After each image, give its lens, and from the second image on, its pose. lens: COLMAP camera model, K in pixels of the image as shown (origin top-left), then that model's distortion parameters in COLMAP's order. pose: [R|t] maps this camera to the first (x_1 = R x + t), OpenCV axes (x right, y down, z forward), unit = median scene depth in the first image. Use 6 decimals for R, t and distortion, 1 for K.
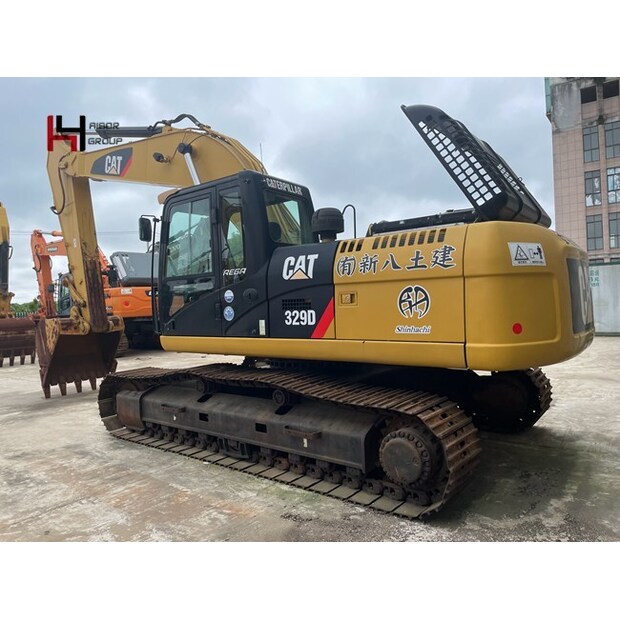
lens RADIAL K [[483.6, 0, 307.6], [0, 483.6, 311.4], [0, 0, 1]] dist [0.098493, -0.134259]
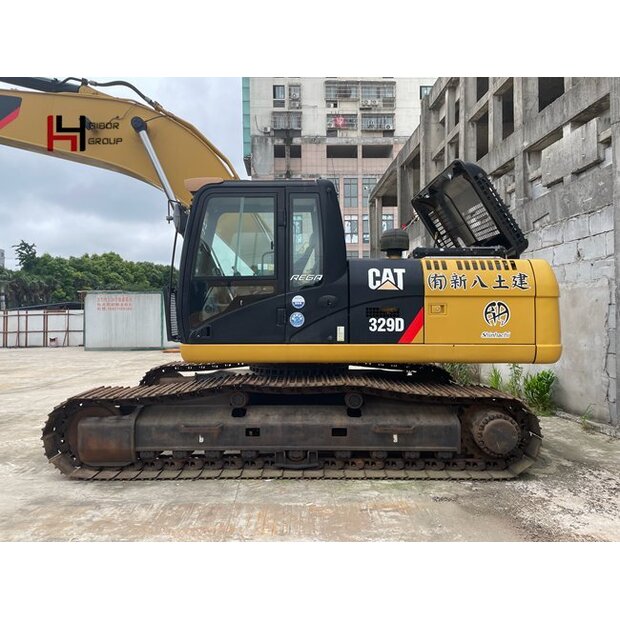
lens RADIAL K [[483.6, 0, 307.6], [0, 483.6, 311.4], [0, 0, 1]] dist [0.098493, -0.134259]
pose [[0.770577, 0.040500, 0.636059, -0.855426], [-0.015903, 0.998890, -0.044336, 0.034536], [-0.637149, 0.024050, 0.770365, 0.264931]]
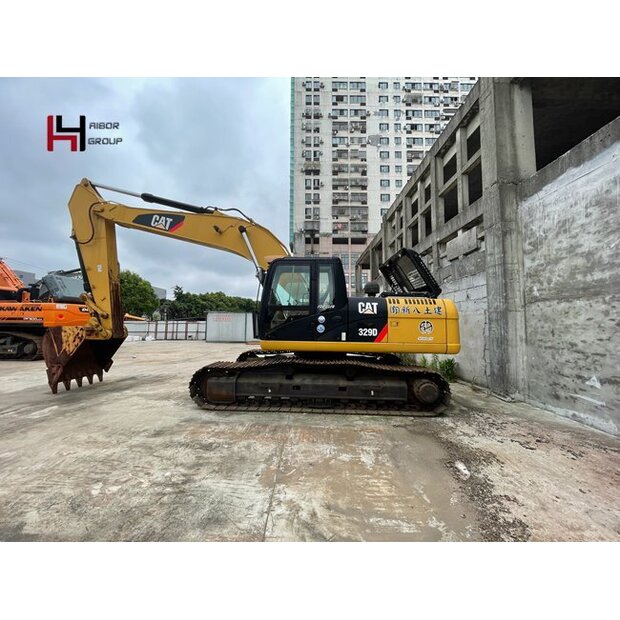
lens RADIAL K [[258.3, 0, 311.0], [0, 258.3, 306.5], [0, 0, 1]] dist [-0.001004, -0.000002]
pose [[0.792734, 0.093542, 0.602348, -0.889701], [-0.034114, 0.993415, -0.109376, 0.033631], [-0.608613, 0.066158, 0.790705, 0.262336]]
